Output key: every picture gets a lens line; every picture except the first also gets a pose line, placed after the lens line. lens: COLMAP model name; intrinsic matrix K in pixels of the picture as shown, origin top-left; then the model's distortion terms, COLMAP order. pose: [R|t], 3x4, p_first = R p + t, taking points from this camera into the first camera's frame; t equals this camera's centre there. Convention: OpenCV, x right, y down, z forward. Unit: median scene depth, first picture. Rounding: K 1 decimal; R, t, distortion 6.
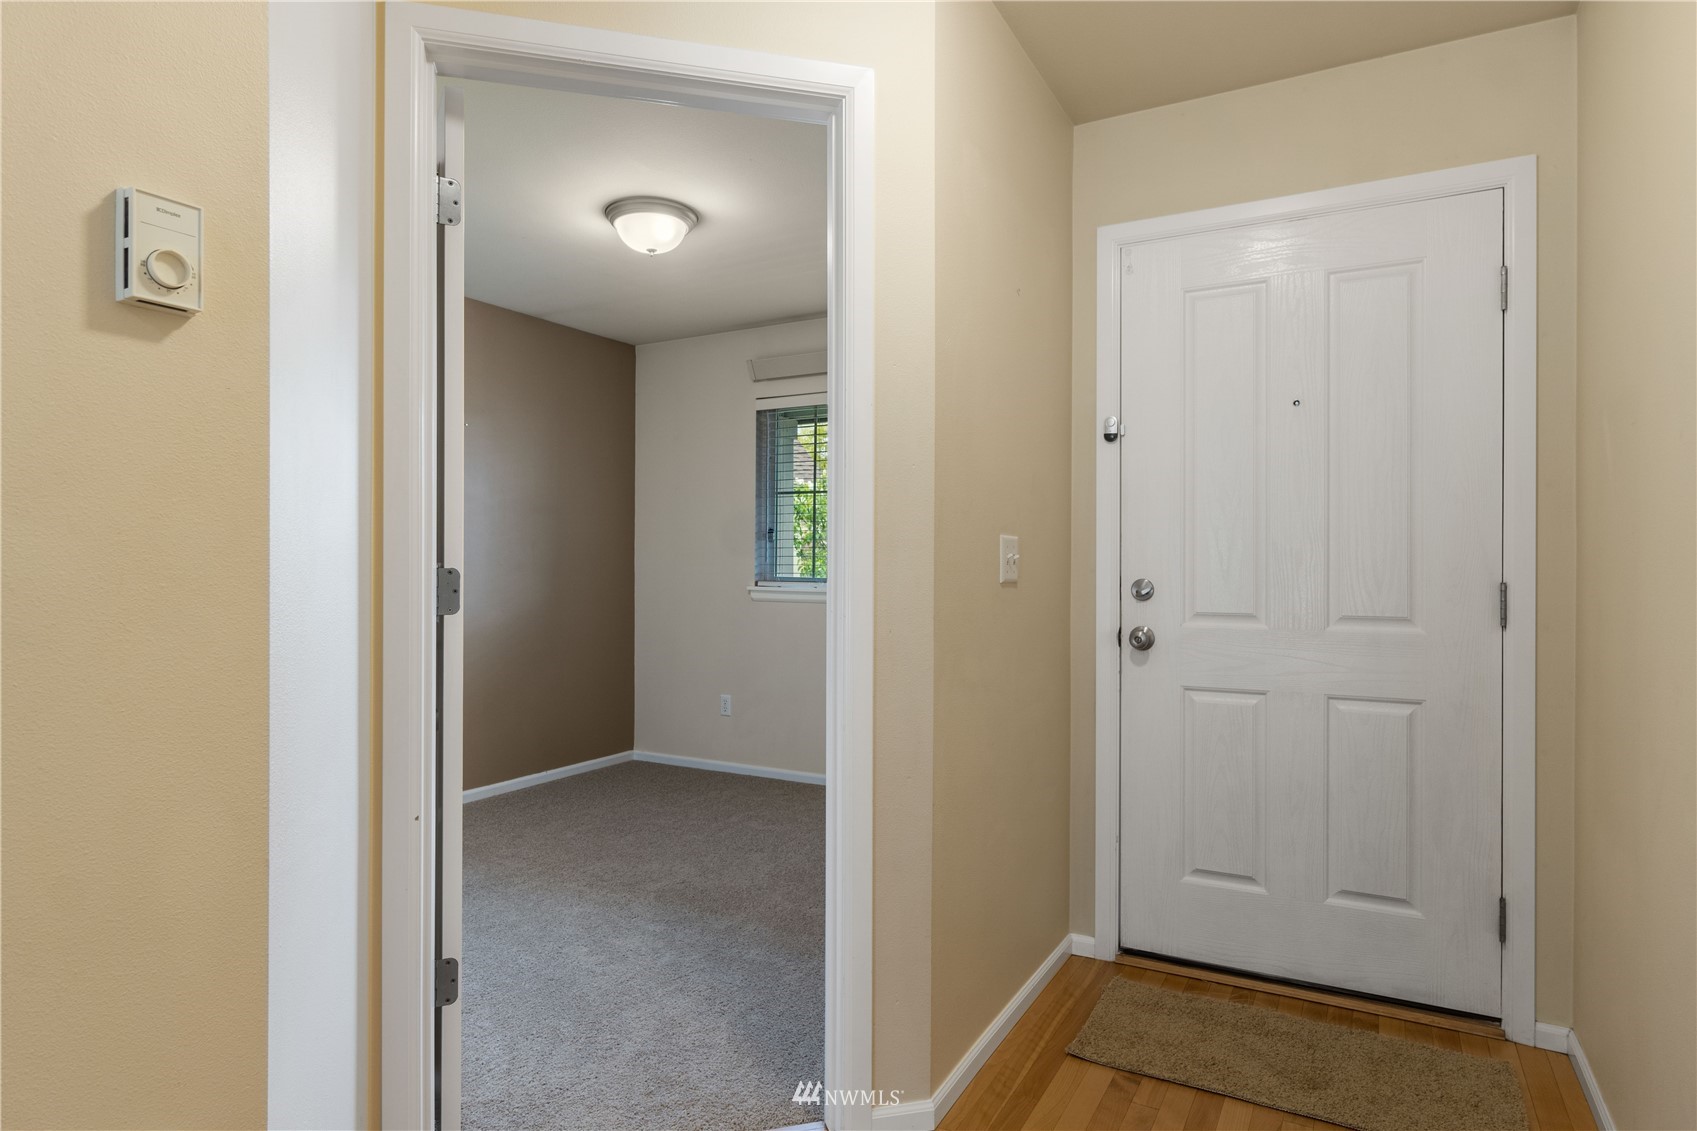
lens RADIAL K [[939.0, 0, 851.2], [0, 939.0, 563.5], [0, 0, 1]] dist [0.001692, 0.000031]
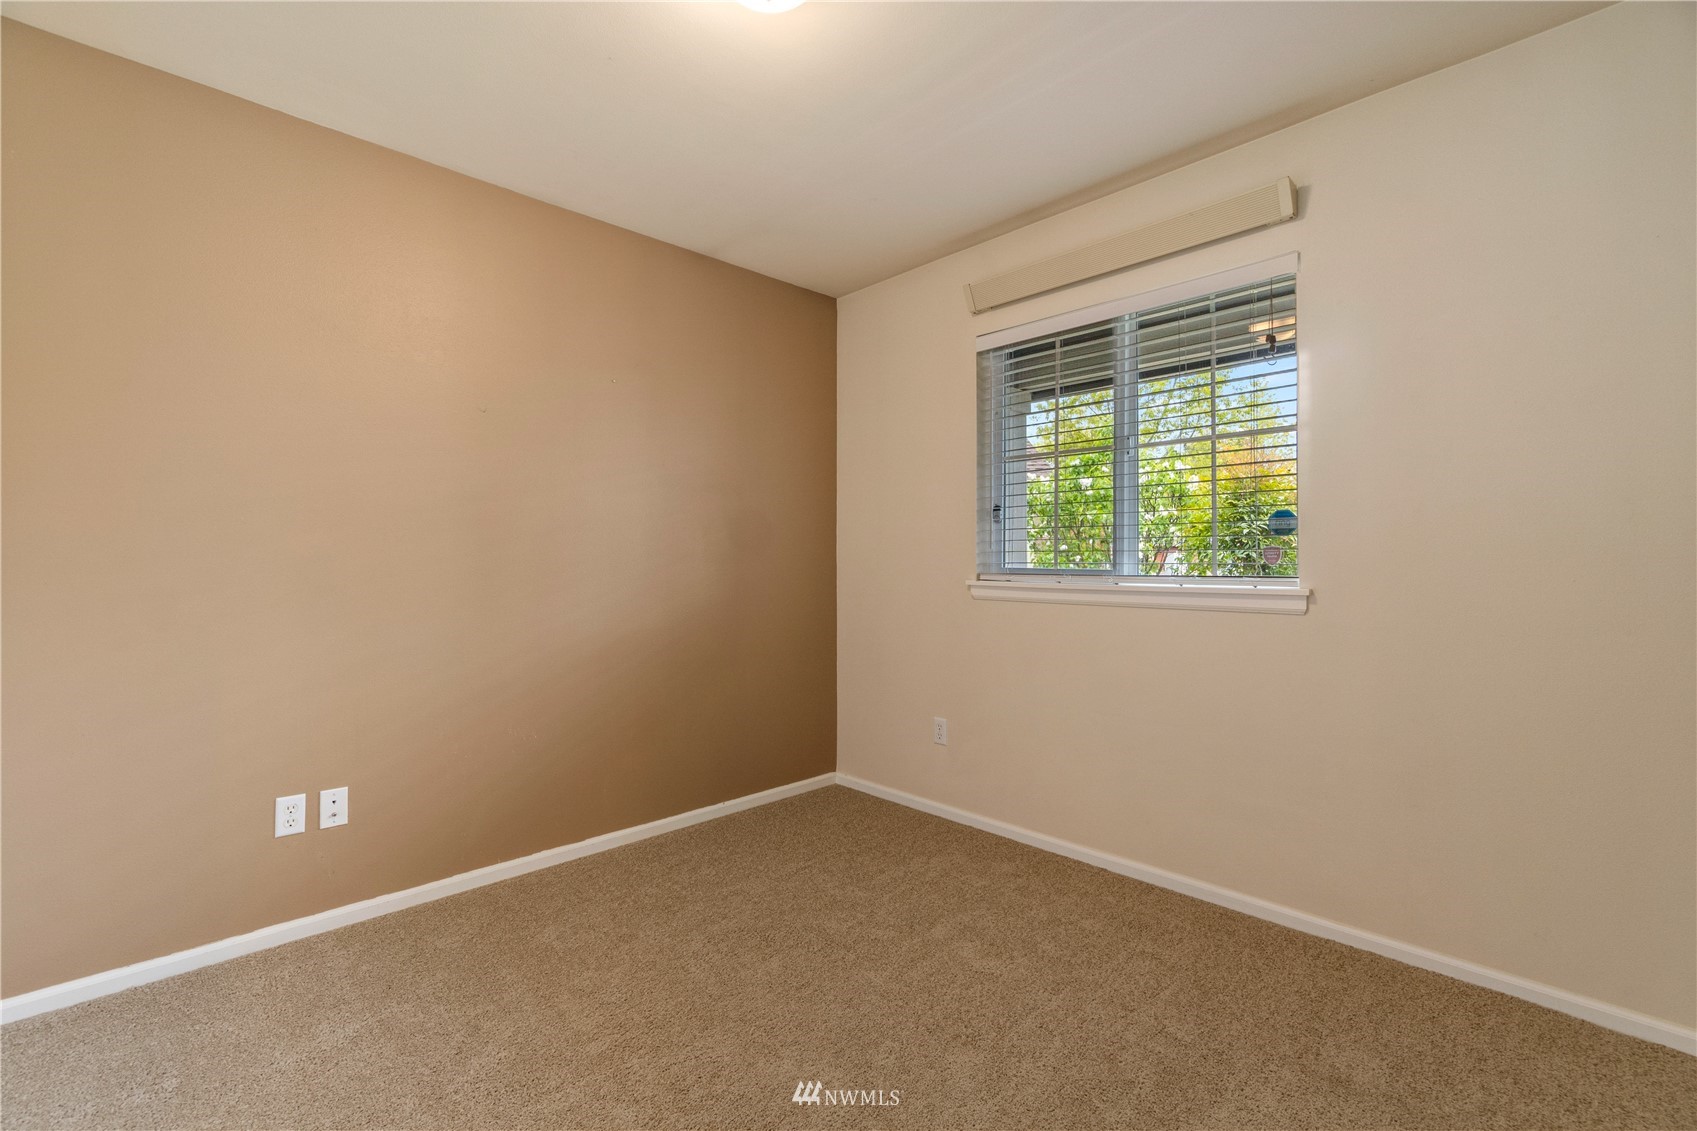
lens RADIAL K [[740.5, 0, 851.8], [0, 740.5, 554.7], [0, 0, 1]] dist [-0.004400, 0.000402]
pose [[0.957599, -0.005981, -0.288043, -0.025013], [0.003978, 0.999964, -0.007537, 0.007226], [0.288078, 0.006072, 0.957588, 0.387174]]
